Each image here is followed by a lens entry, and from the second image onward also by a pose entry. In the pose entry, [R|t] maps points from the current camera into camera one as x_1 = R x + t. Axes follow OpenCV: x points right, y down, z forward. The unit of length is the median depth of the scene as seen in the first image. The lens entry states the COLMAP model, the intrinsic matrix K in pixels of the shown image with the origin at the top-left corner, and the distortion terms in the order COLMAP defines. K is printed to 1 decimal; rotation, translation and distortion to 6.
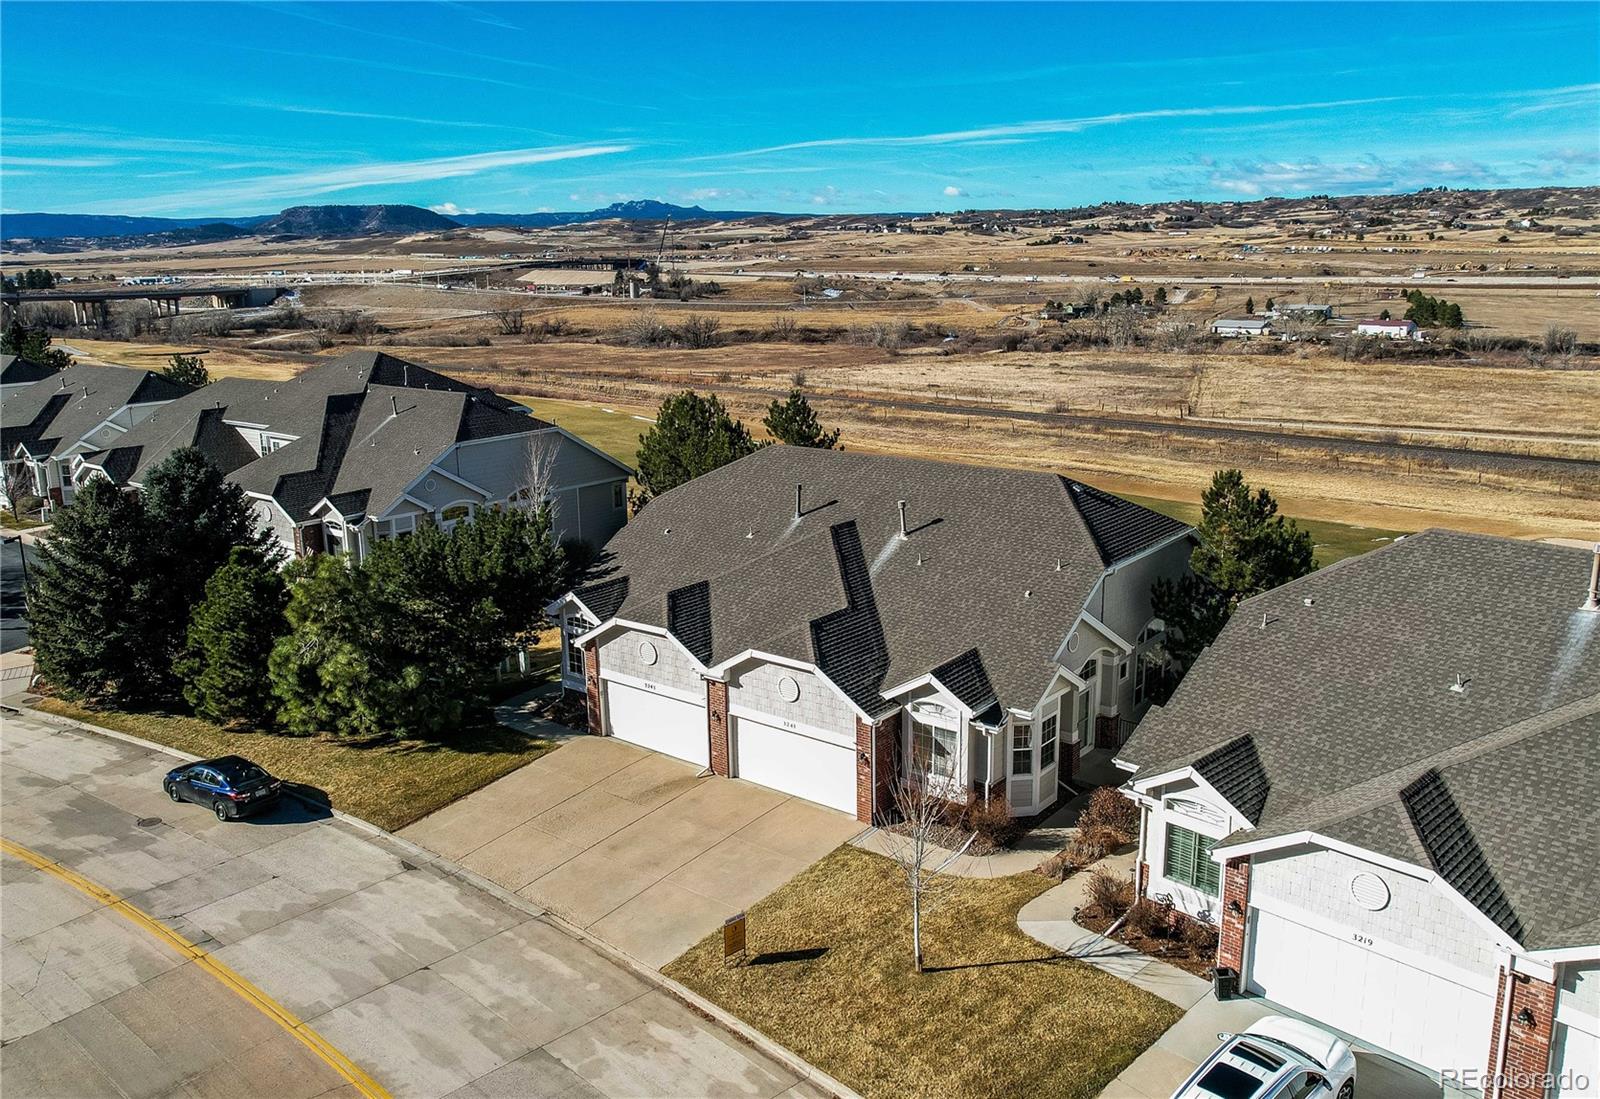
lens RADIAL K [[1231.8, 0, 800.0], [0, 1231.8, 549.5], [0, 0, 1]] dist [-0.037775, 0.011368]
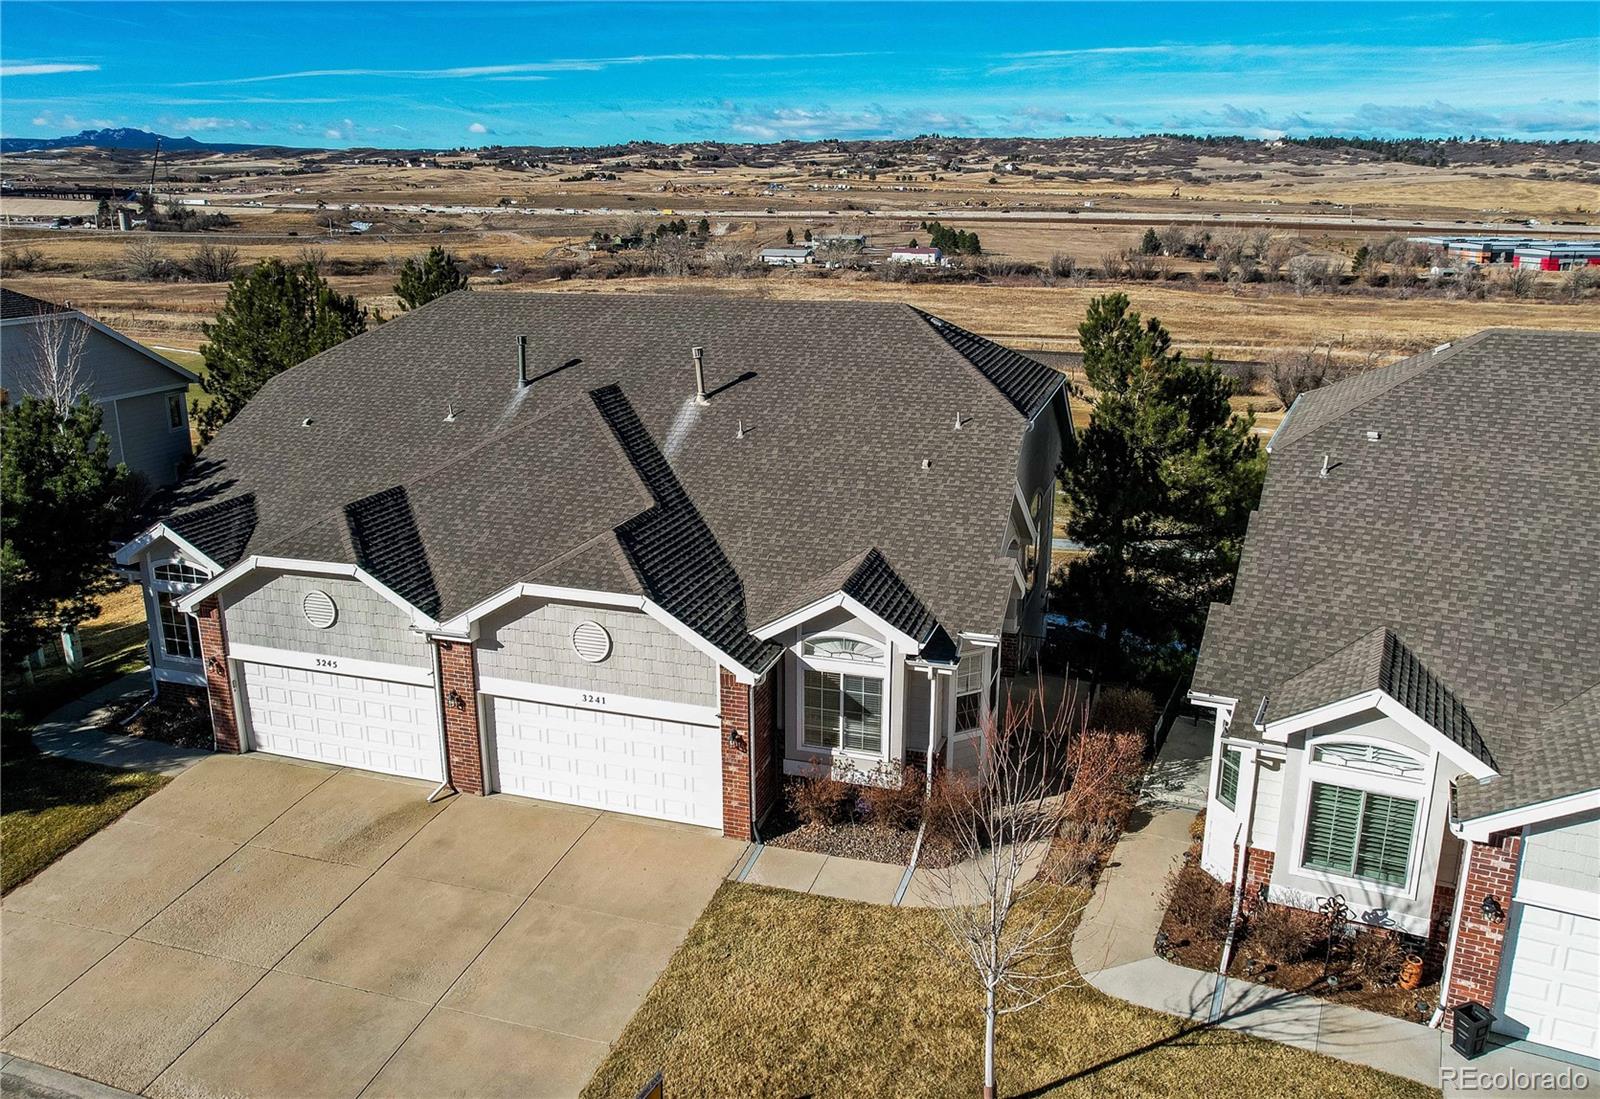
lens RADIAL K [[1231.8, 0, 800.0], [0, 1231.8, 549.5], [0, 0, 1]] dist [-0.037775, 0.011368]
pose [[0.935093, -0.082586, 0.344645, -0.103694], [0.065390, 0.995978, 0.061247, 0.032545], [-0.348318, -0.034735, 0.936733, 0.343824]]
